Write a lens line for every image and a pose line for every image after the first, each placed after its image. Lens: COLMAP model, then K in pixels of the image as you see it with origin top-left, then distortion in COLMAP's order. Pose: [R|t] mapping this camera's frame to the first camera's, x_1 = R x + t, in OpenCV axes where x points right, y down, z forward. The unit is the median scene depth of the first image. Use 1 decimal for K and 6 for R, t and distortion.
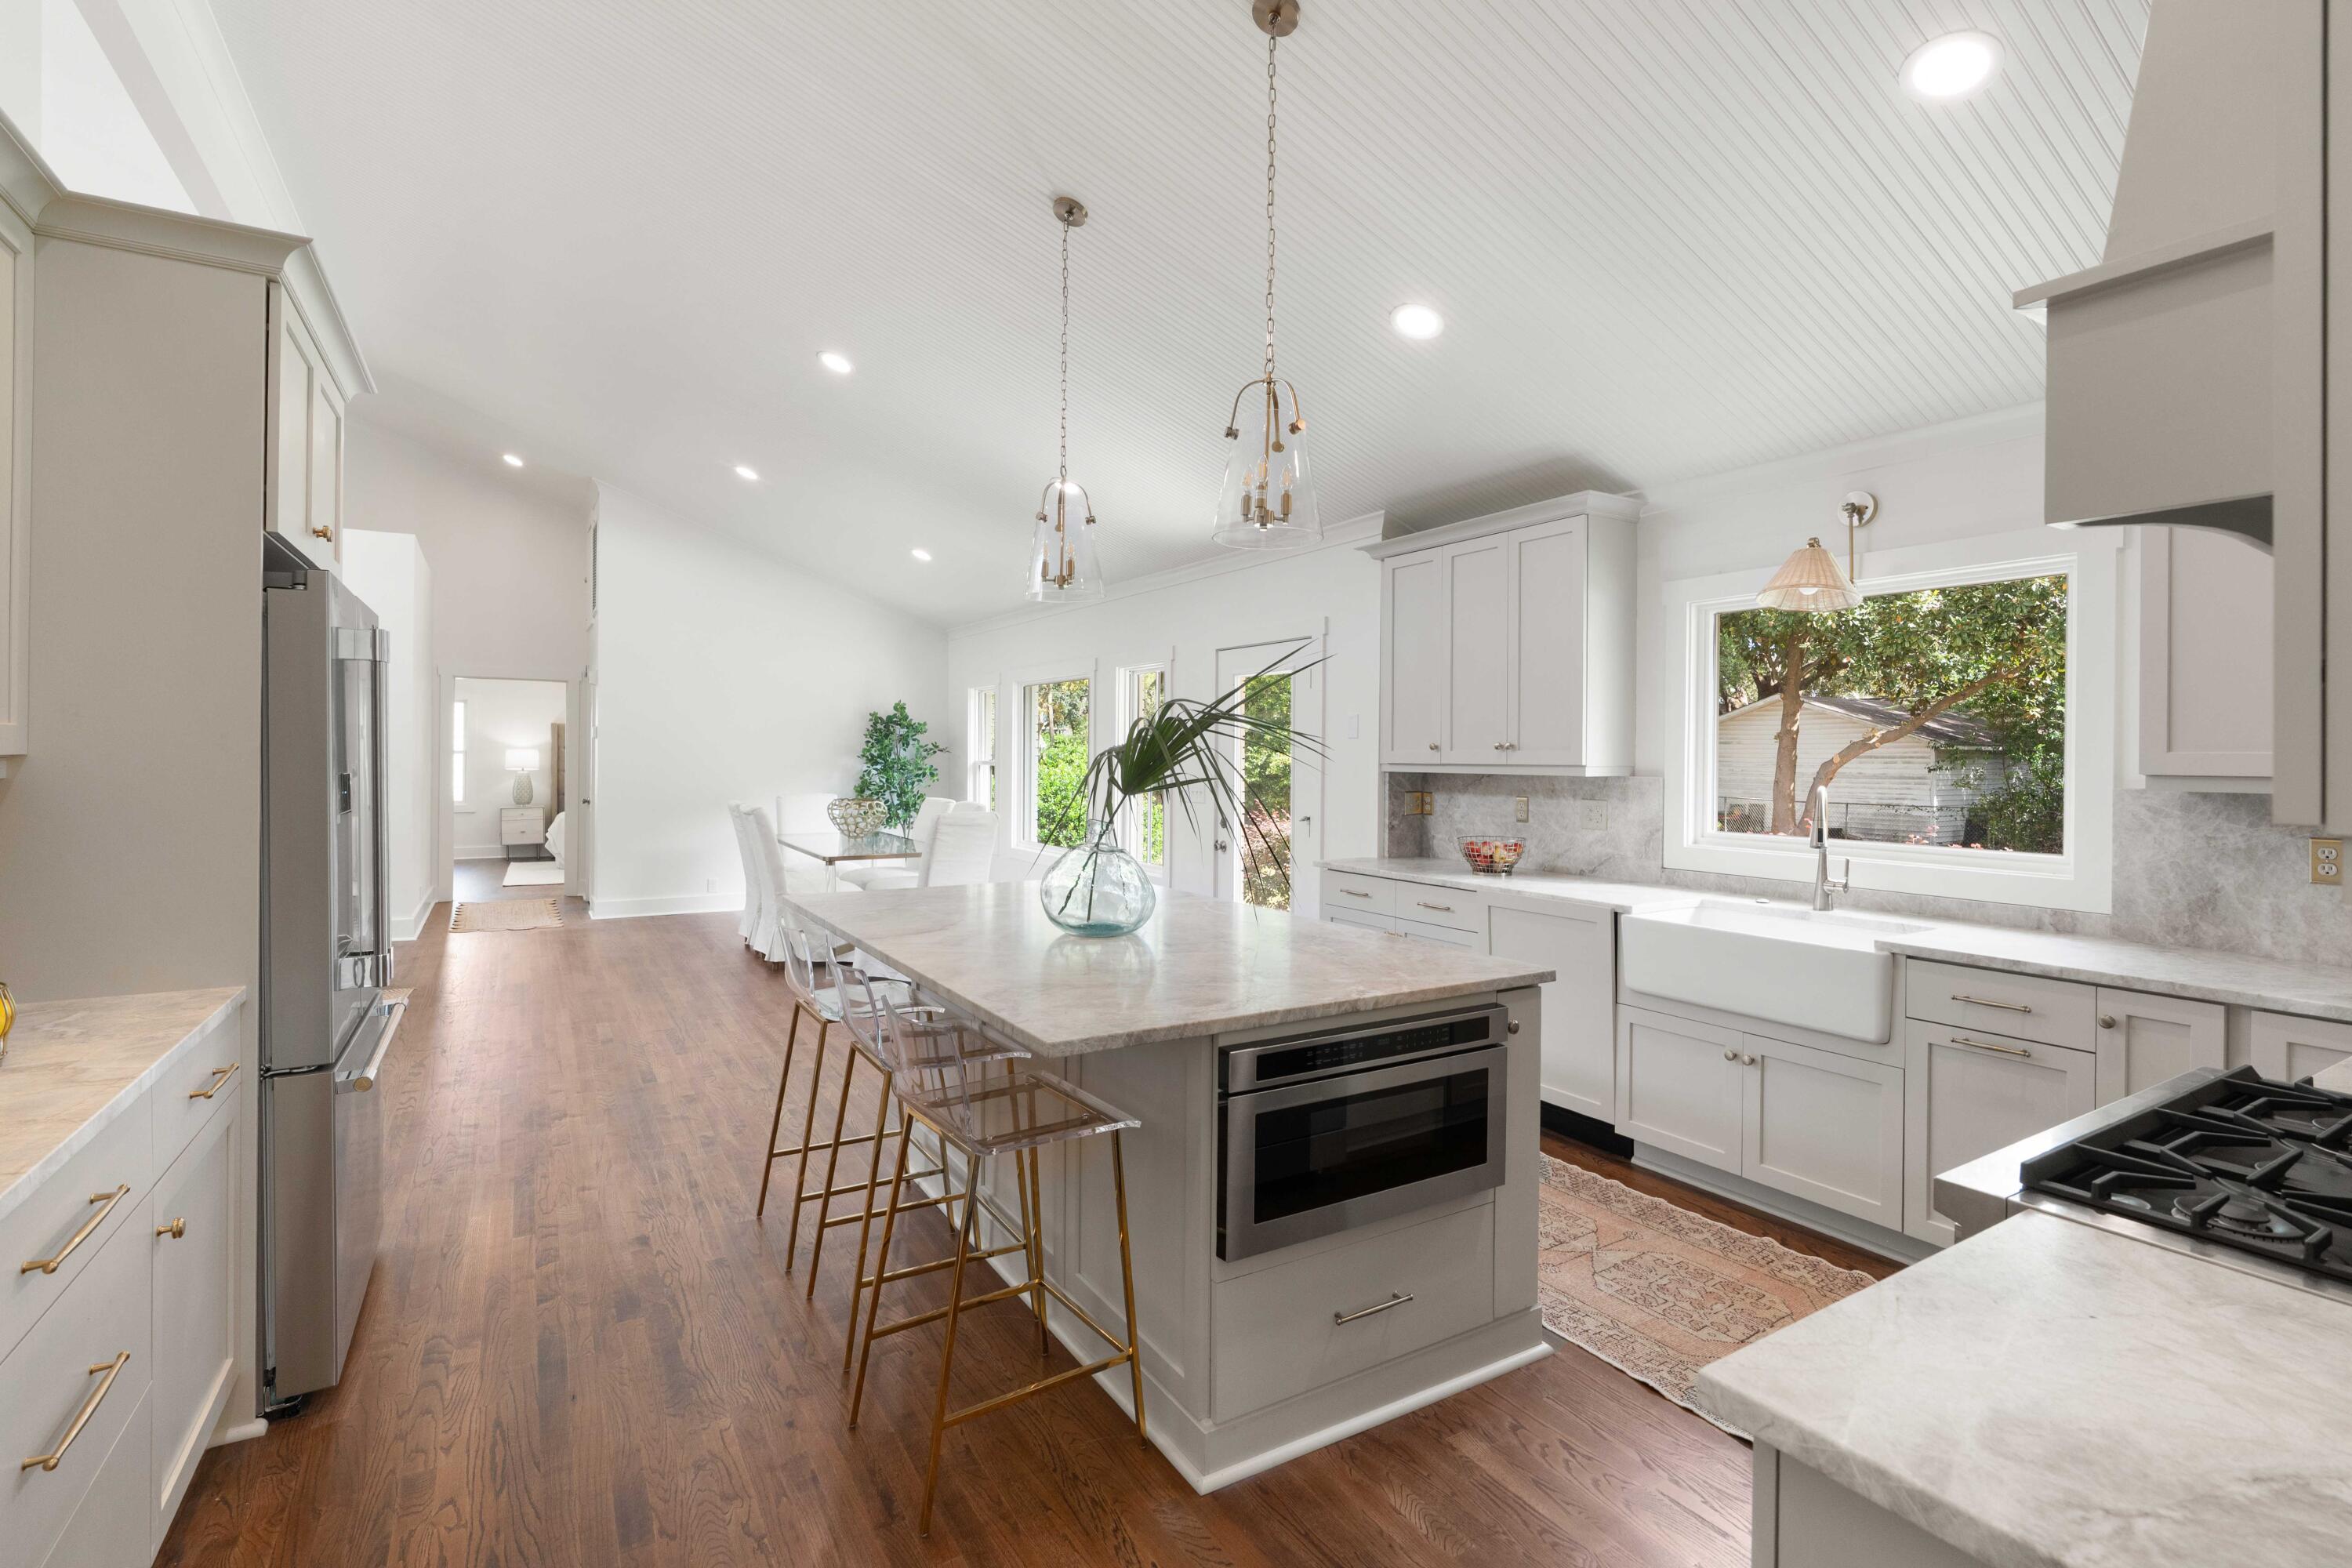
lens RADIAL K [[1072.0, 0, 1164.5], [0, 1072.0, 773.6], [0, 0, 1]] dist [-0.006228, 0.000067]
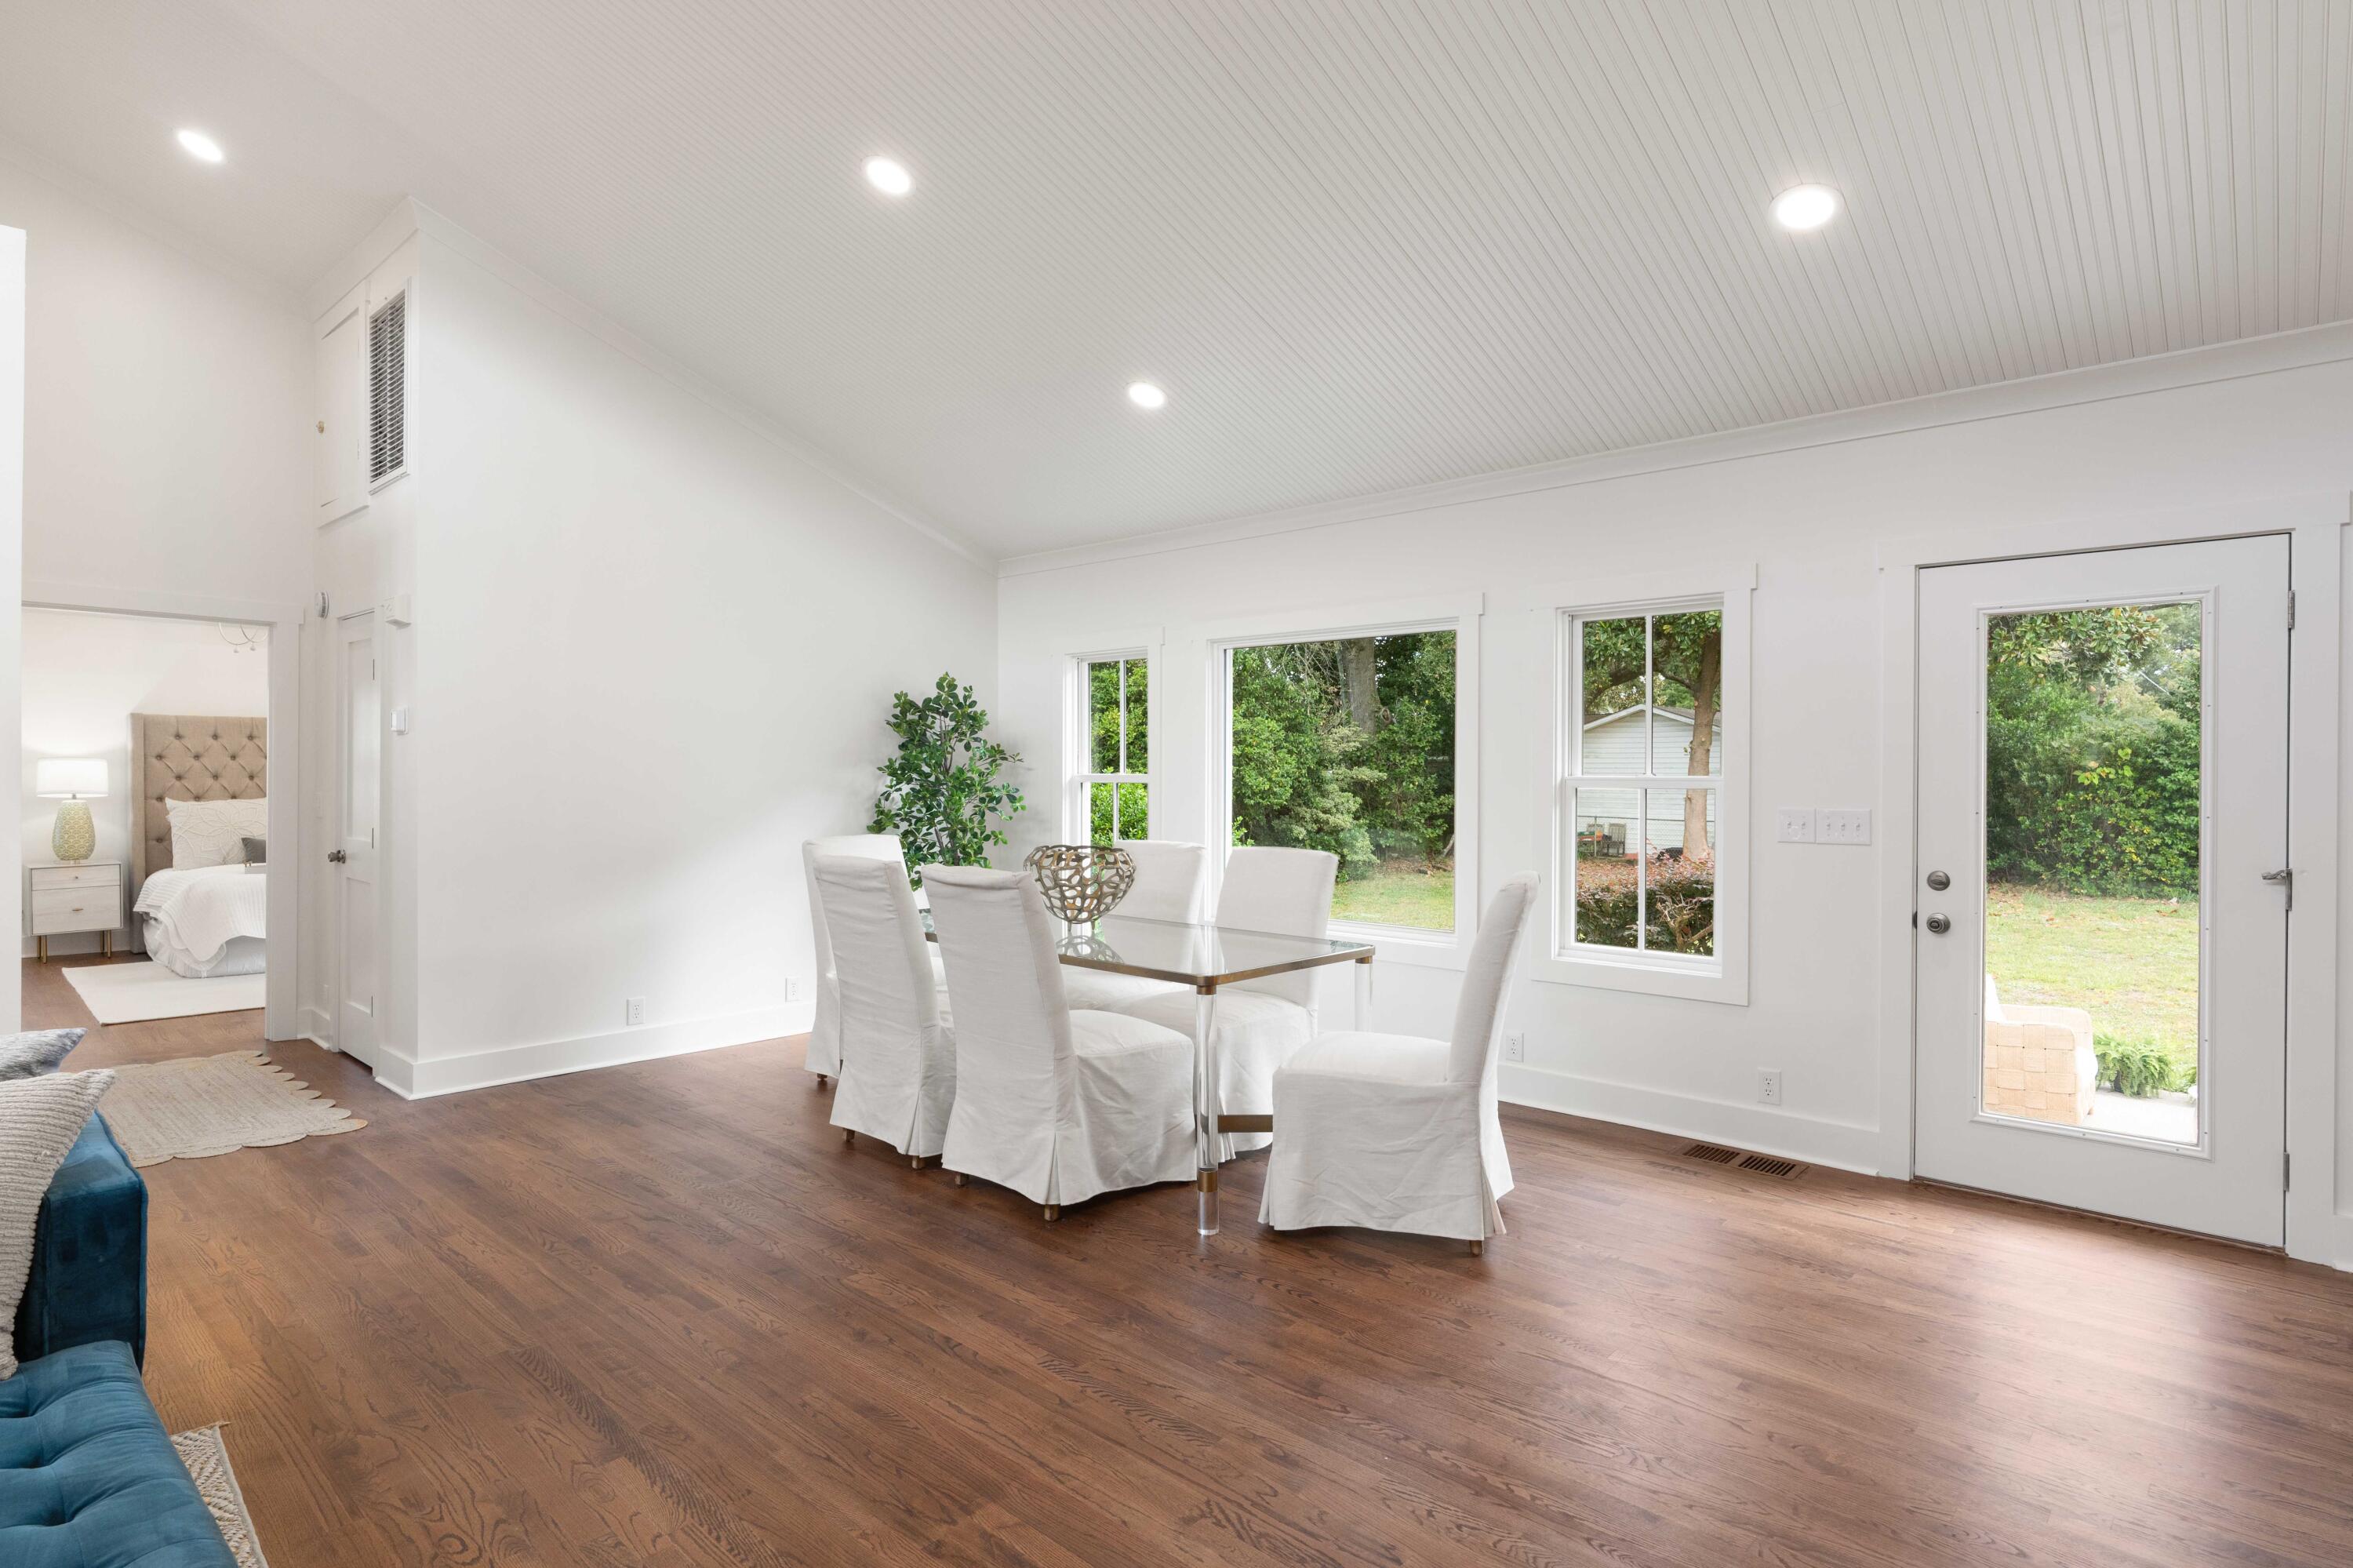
lens RADIAL K [[1219.0, 0, 1184.9], [0, 1219.0, 782.9], [0, 0, 1]] dist [-0.010806, 0.000272]
pose [[0.955564, -0.008822, 0.294653, -0.319822], [0.009674, 0.999952, -0.001433, -0.005639], [-0.294626, 0.004220, 0.955603, 0.320808]]
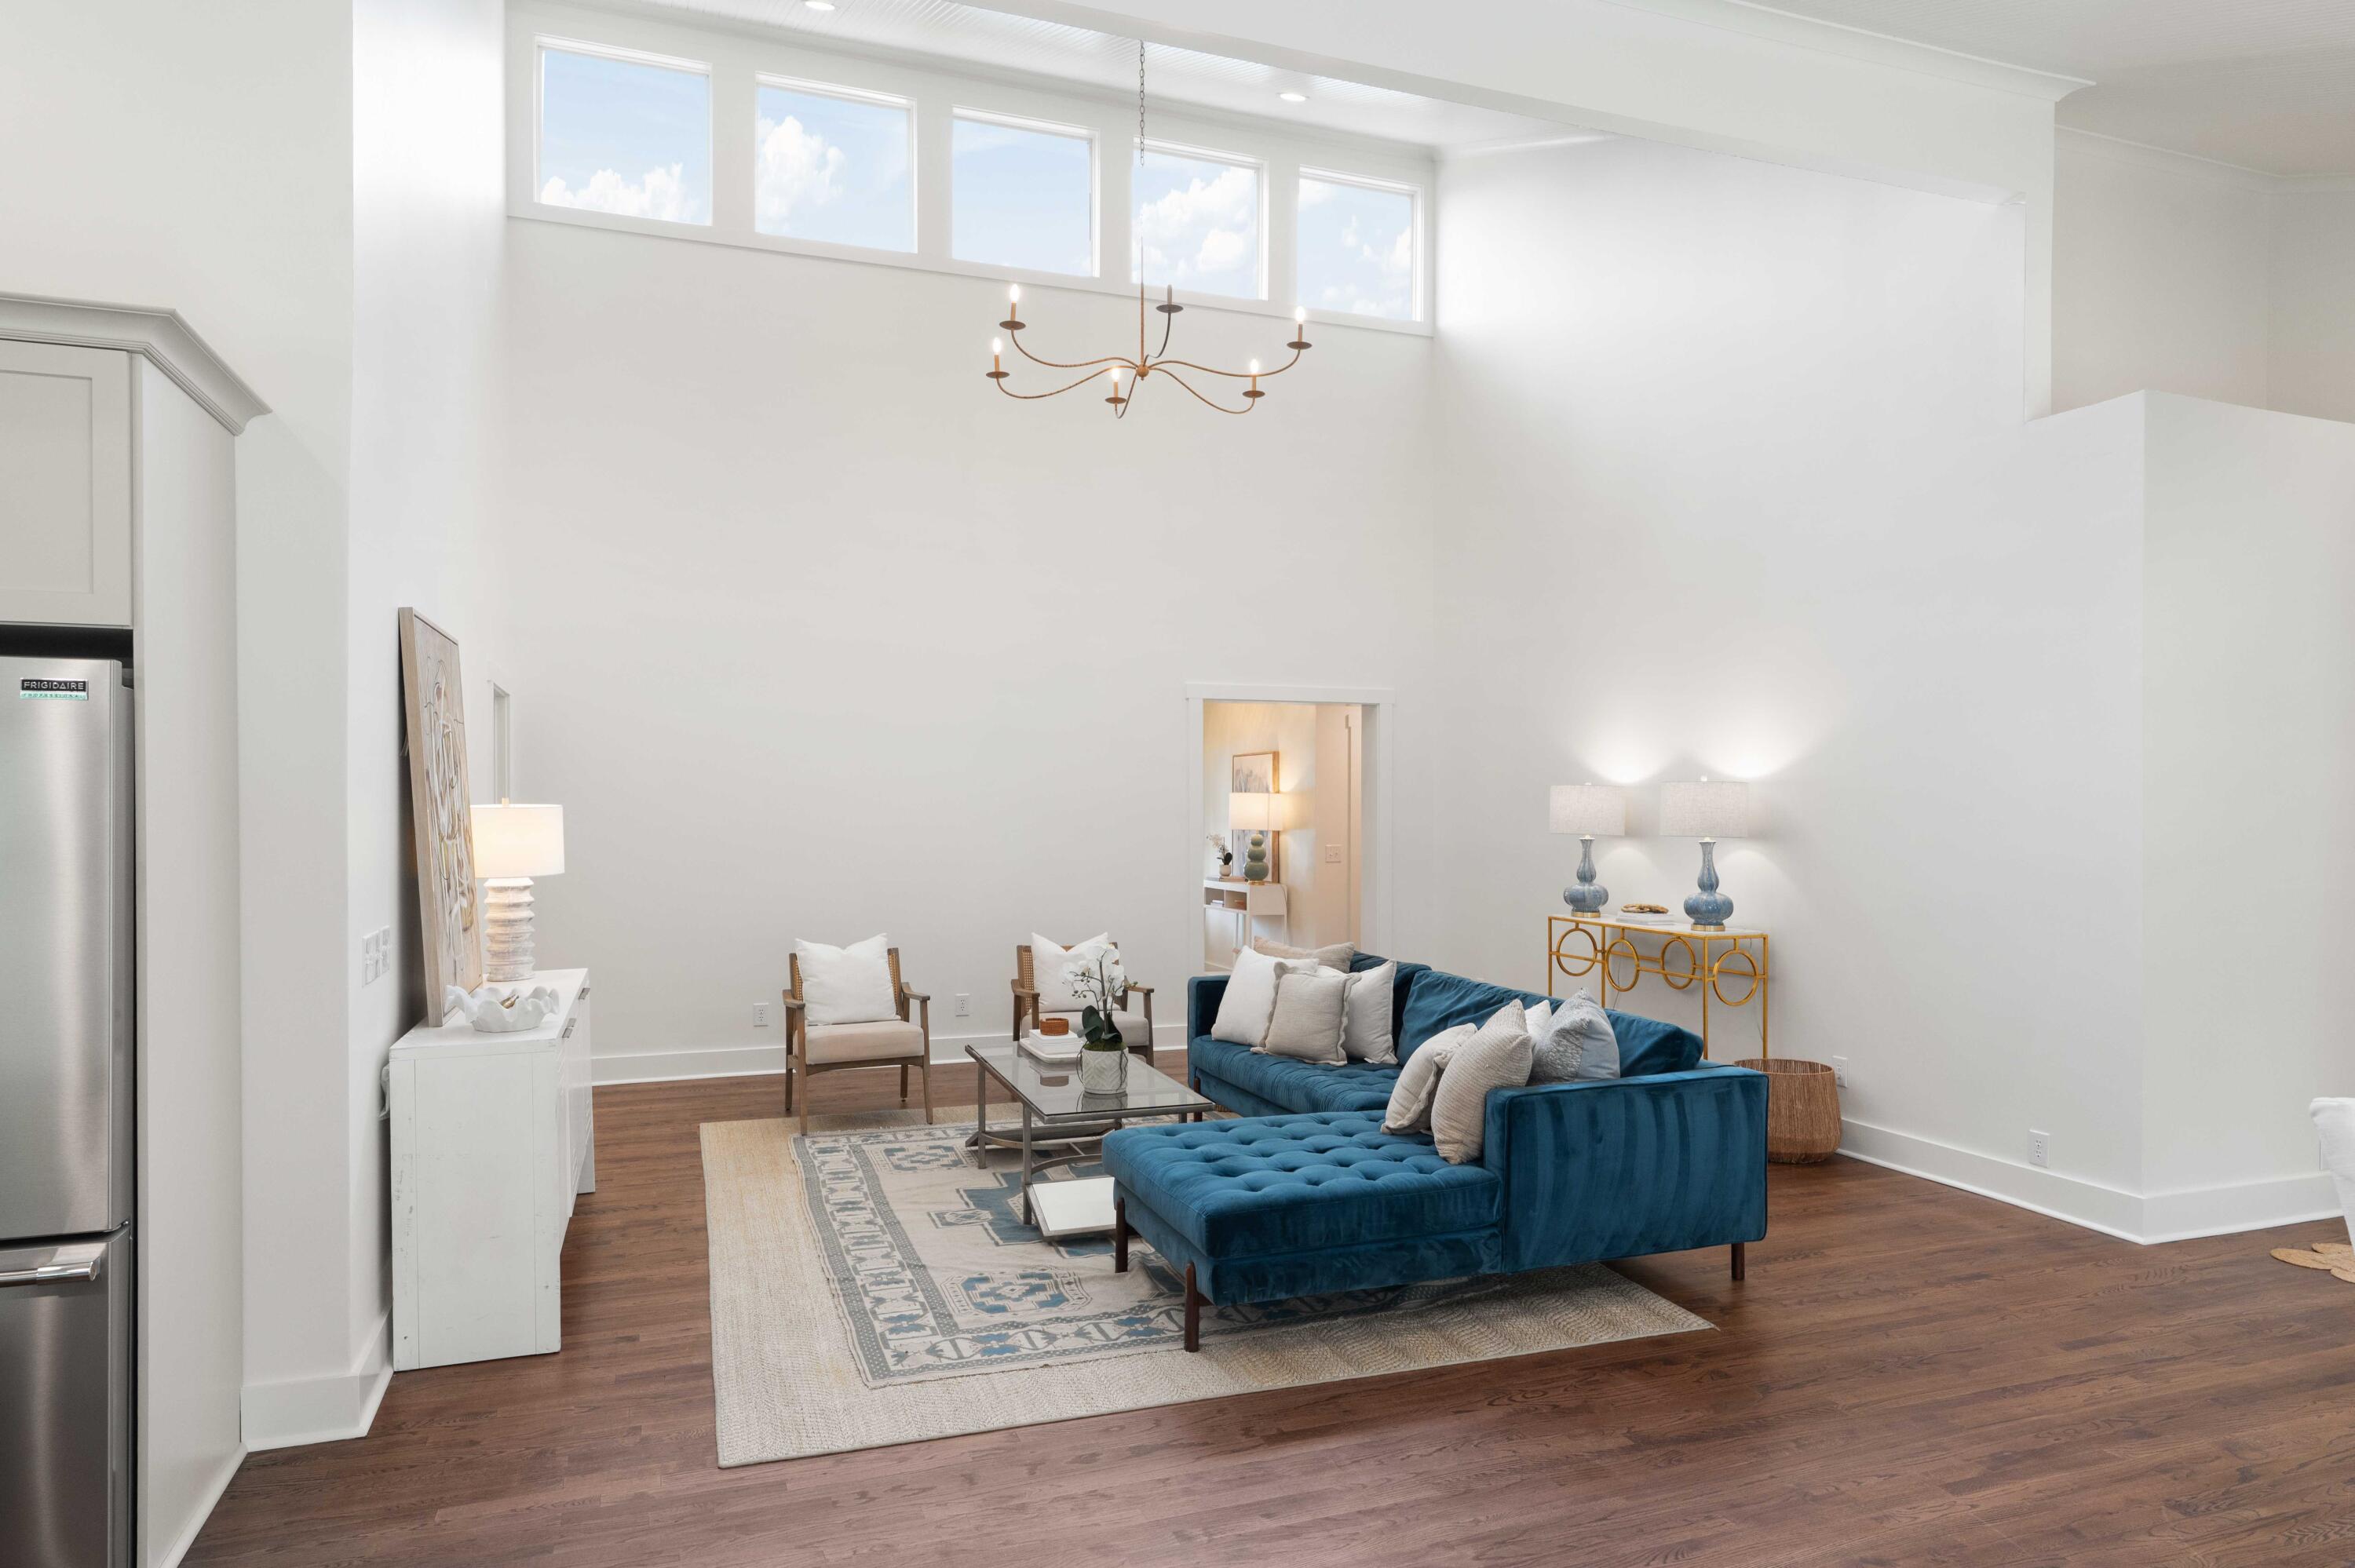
lens RADIAL K [[1448.6, 0, 1174.7], [0, 1448.6, 824.7], [0, 0, 1]] dist [-0.000123, 0.000184]
pose [[-0.181606, 0.000053, -0.983371, 0.011830], [-0.018132, 0.999830, 0.003403, -0.021952], [0.983204, 0.018448, -0.181574, 0.538510]]
